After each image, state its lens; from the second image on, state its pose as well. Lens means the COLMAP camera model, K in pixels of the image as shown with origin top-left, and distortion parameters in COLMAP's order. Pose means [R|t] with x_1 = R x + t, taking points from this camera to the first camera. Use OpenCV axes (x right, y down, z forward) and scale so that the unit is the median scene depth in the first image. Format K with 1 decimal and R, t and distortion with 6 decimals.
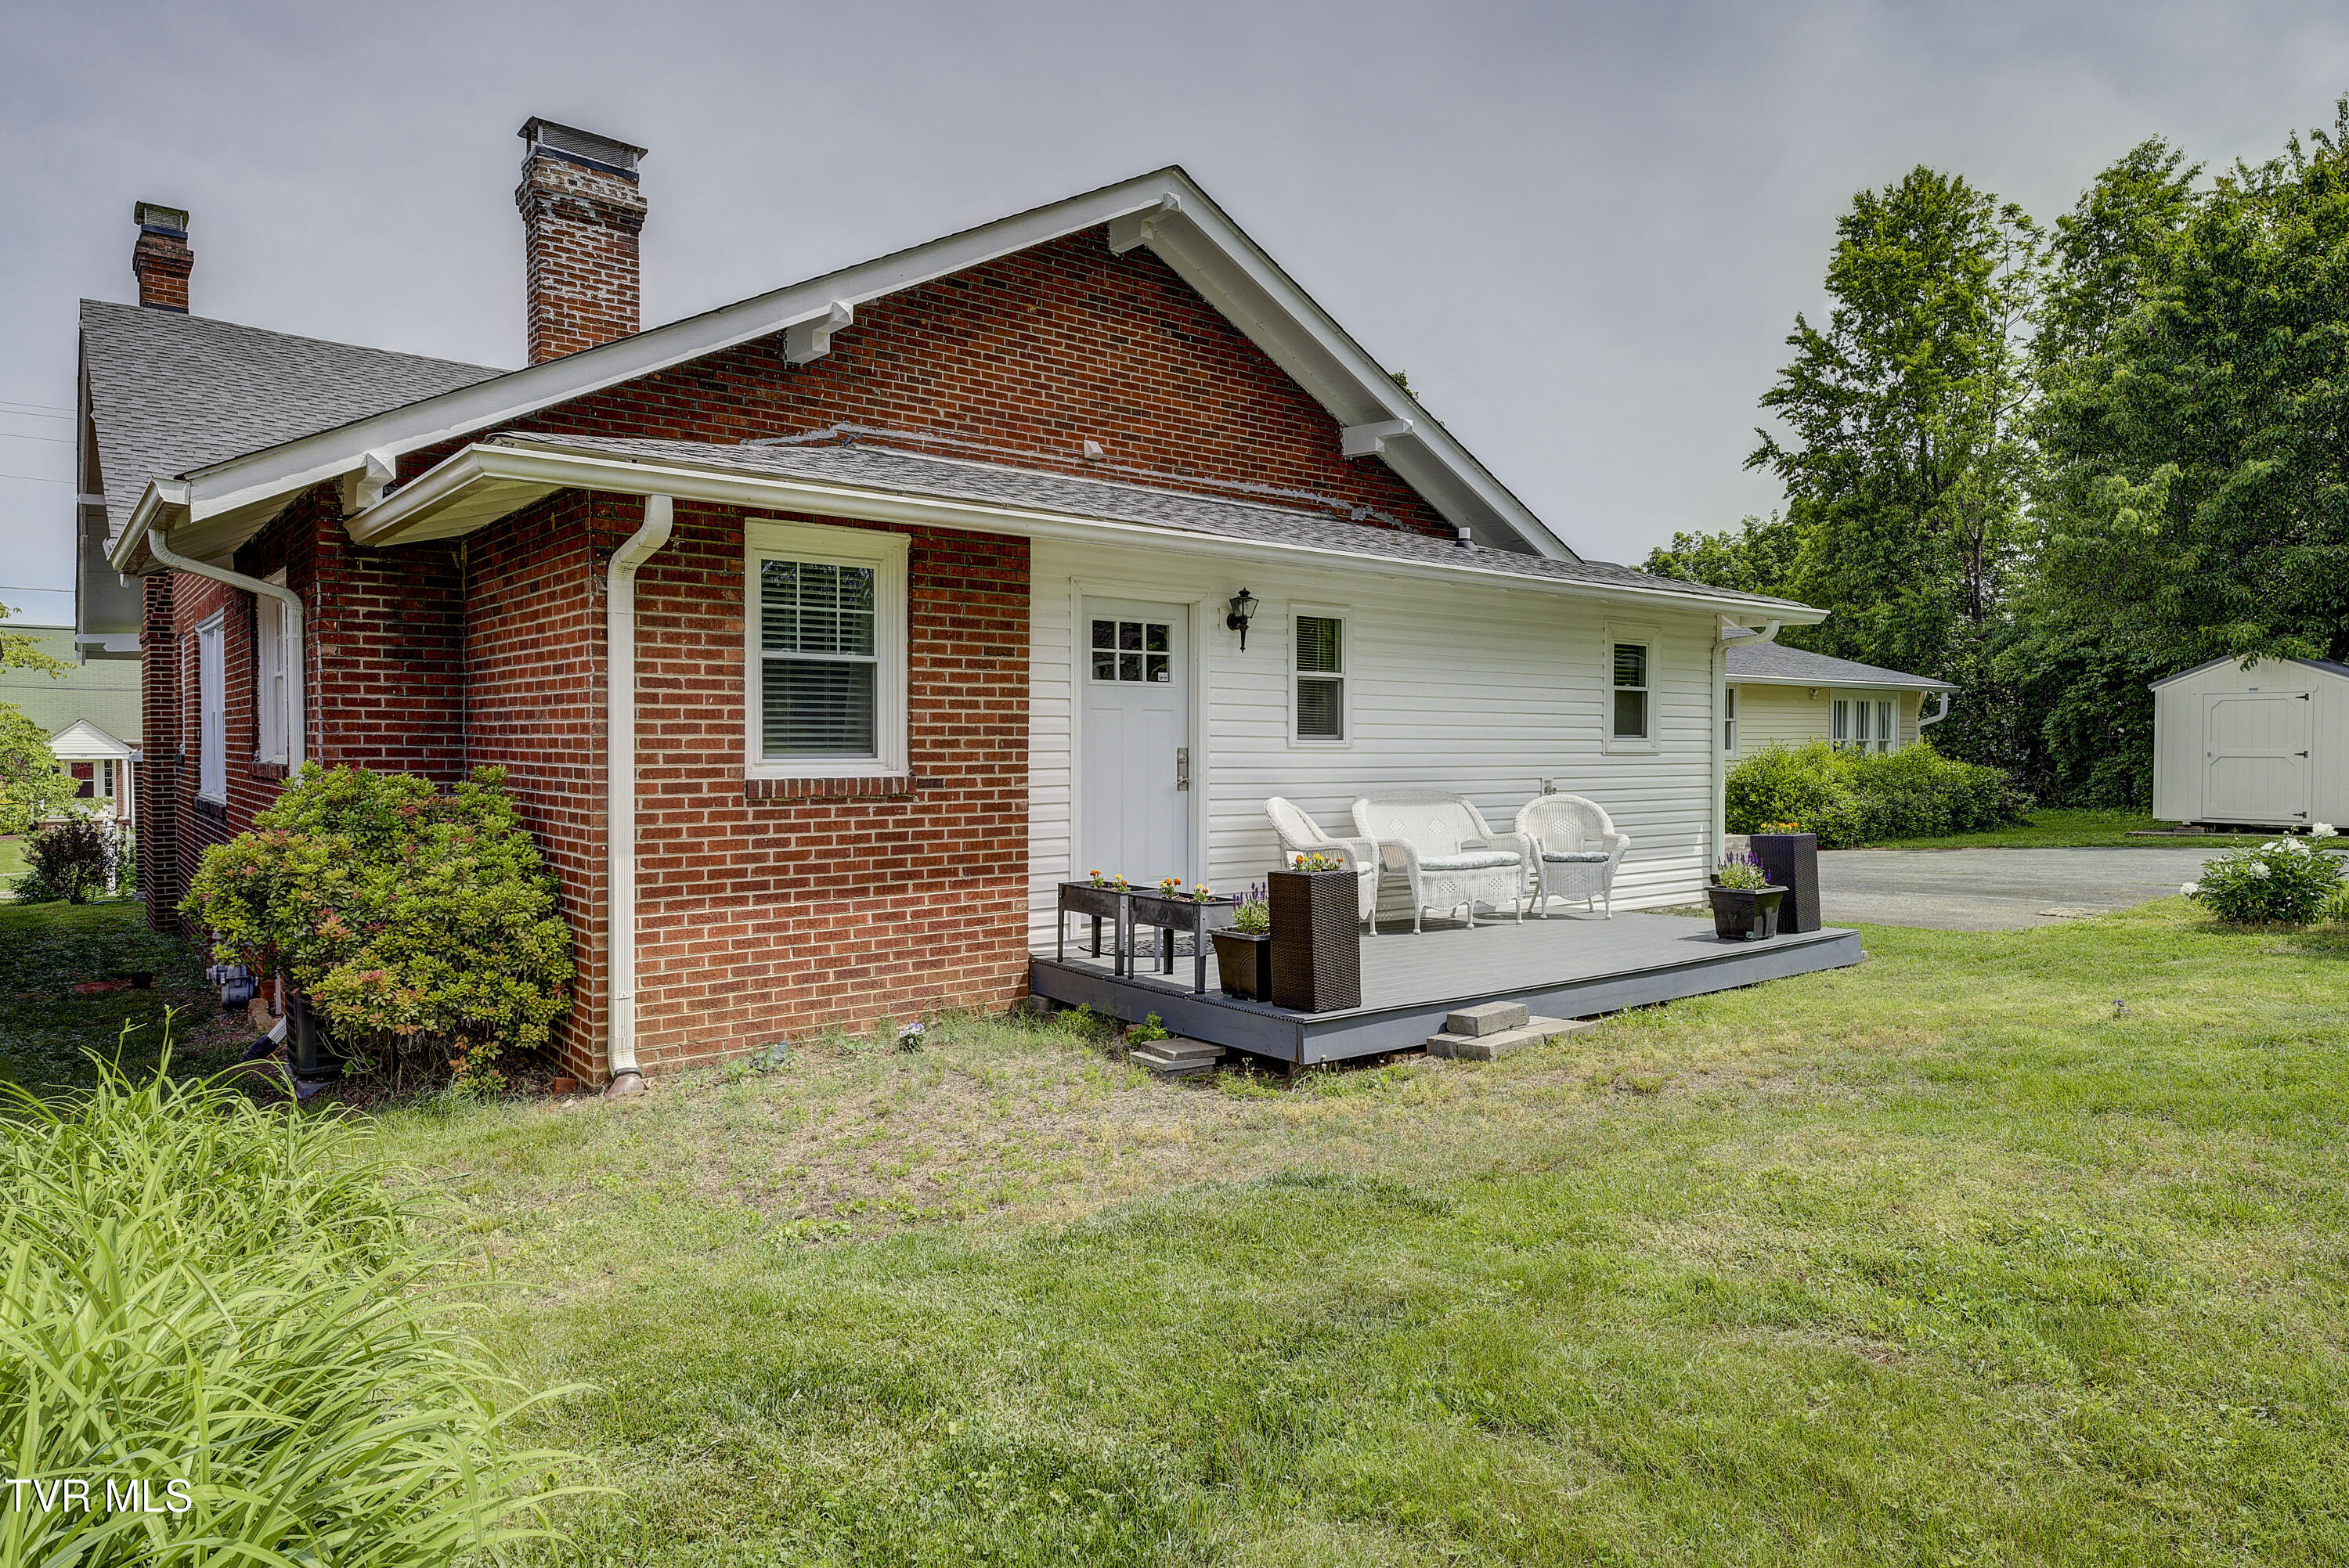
lens RADIAL K [[1390.7, 0, 1172.6], [0, 1390.7, 731.2], [0, 0, 1]] dist [0.038381, 0.000273]
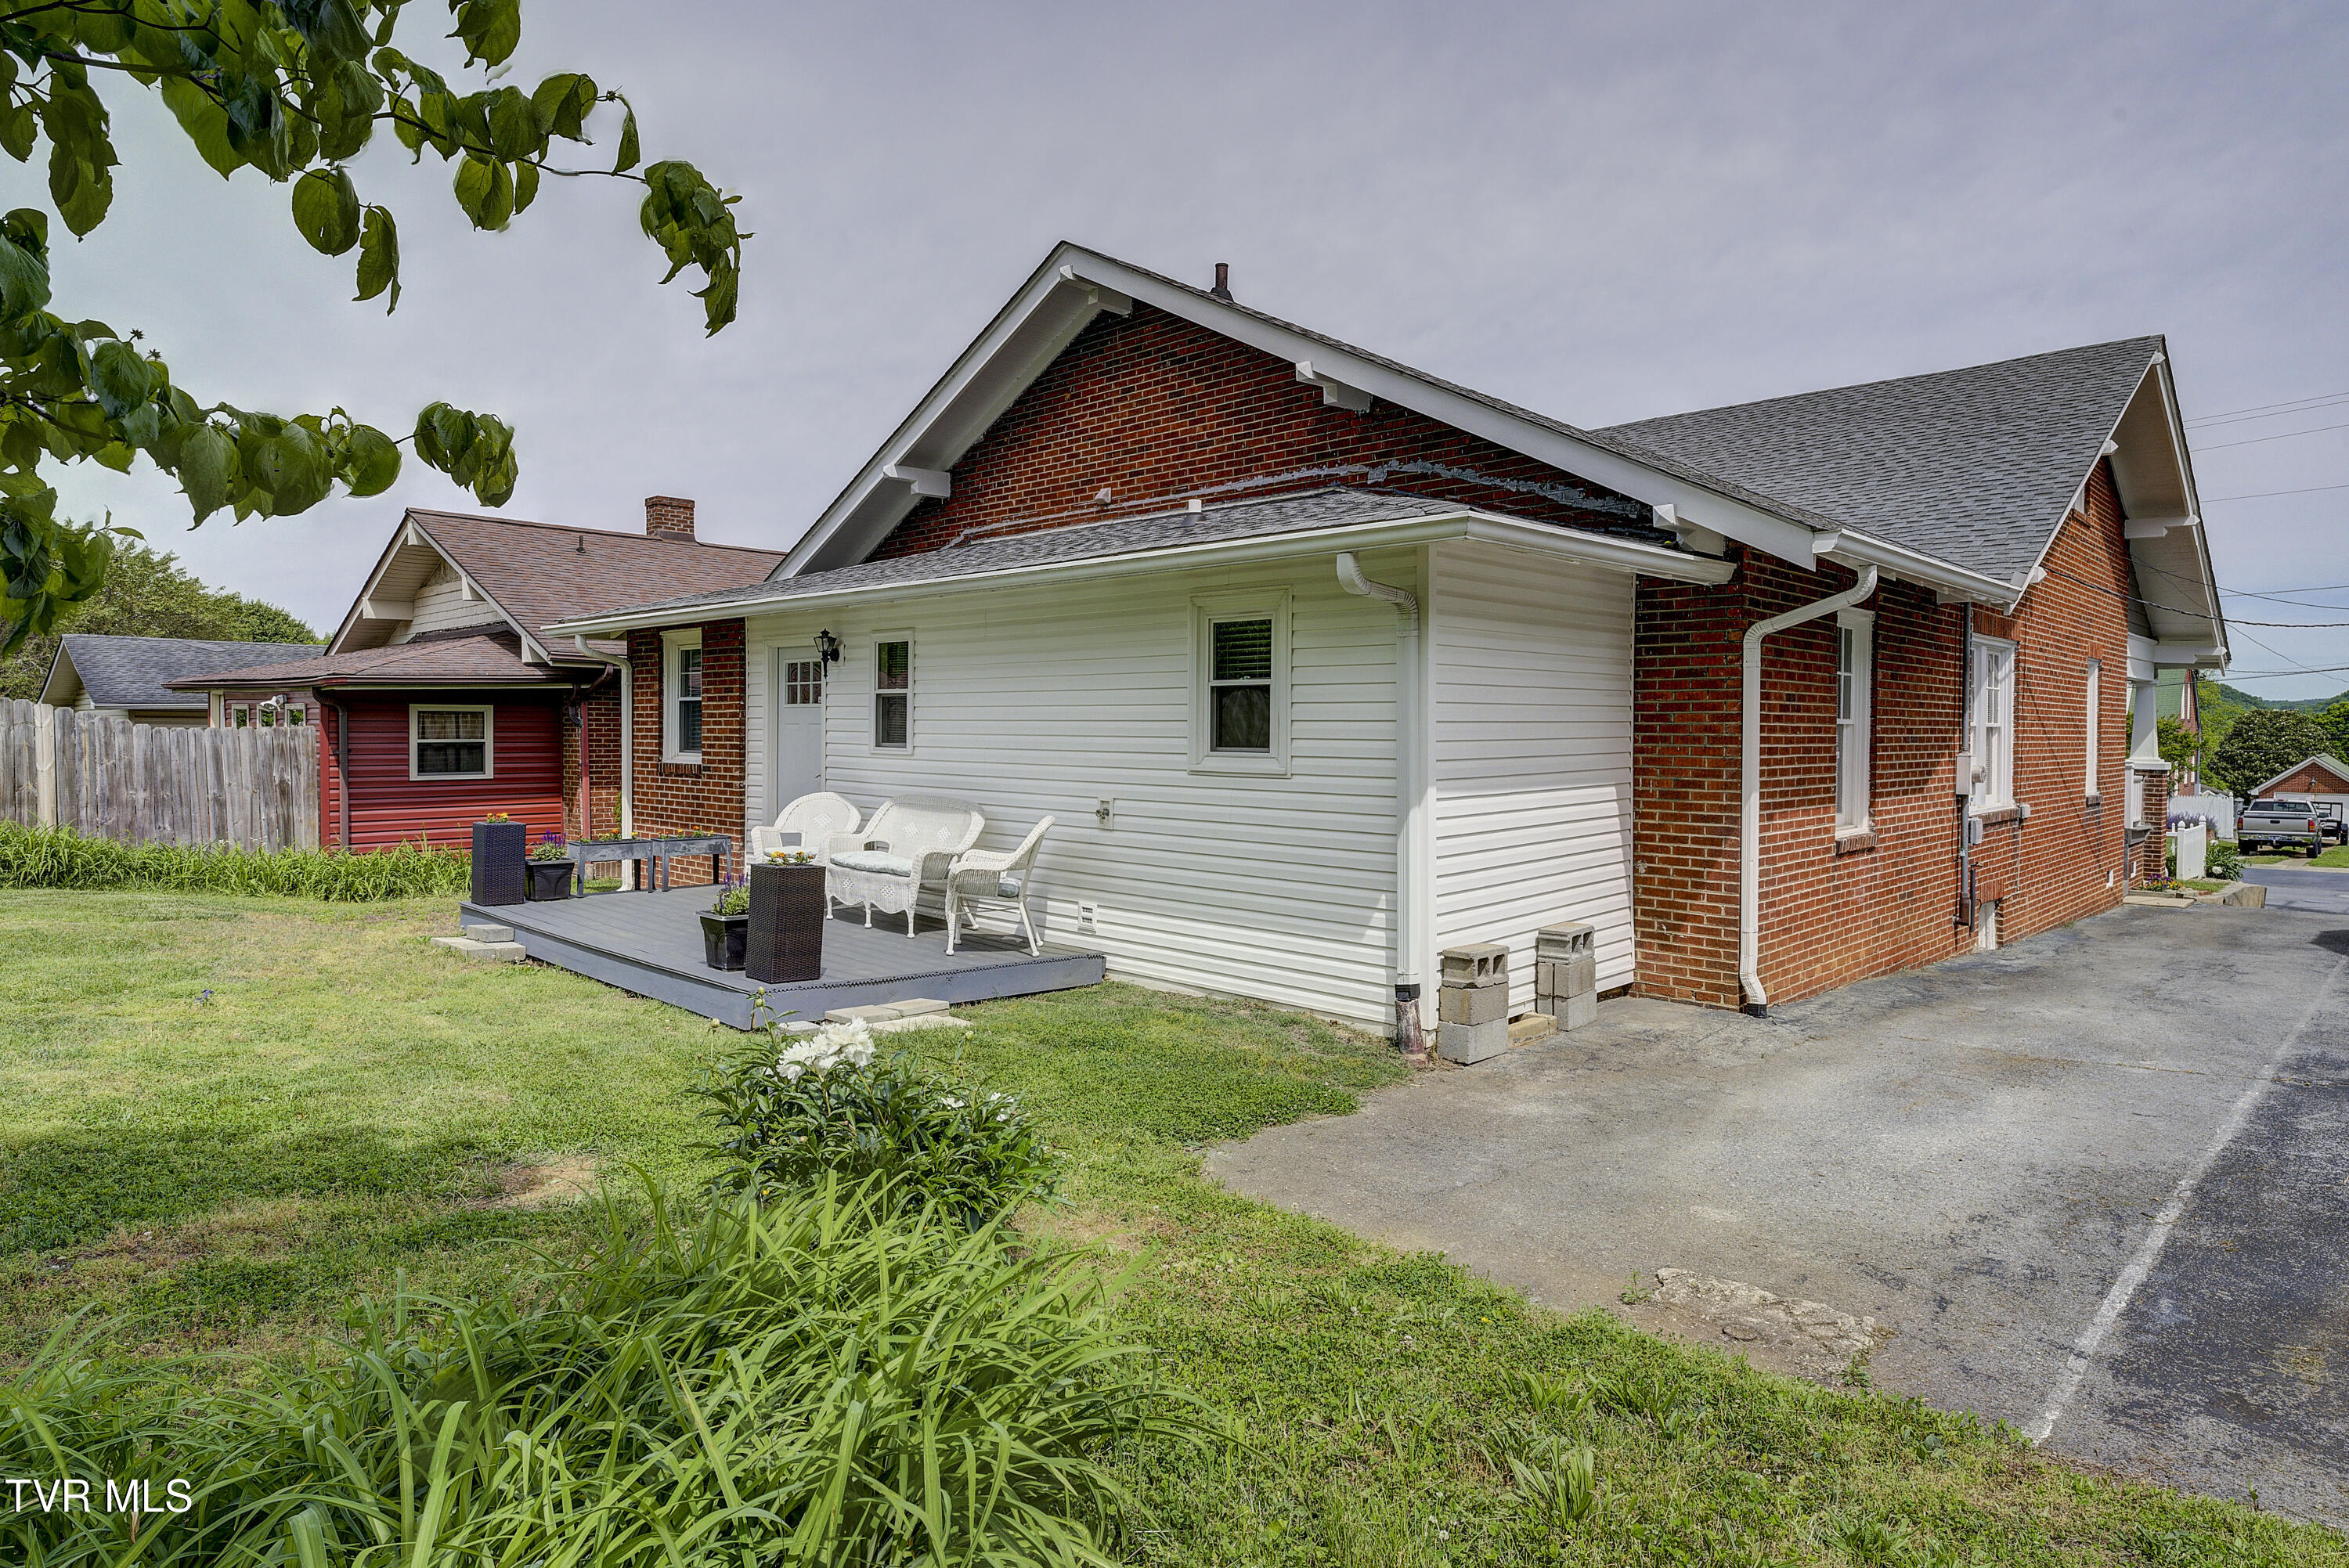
lens RADIAL K [[1322.0, 0, 1173.0], [0, 1322.0, 749.5], [0, 0, 1]] dist [-0.066899, -0.000063]
pose [[0.130890, 0.004621, -0.991386, 1.108893], [-0.007540, 0.999965, 0.003666, 0.001969], [0.991368, 0.006995, 0.130921, 0.992520]]
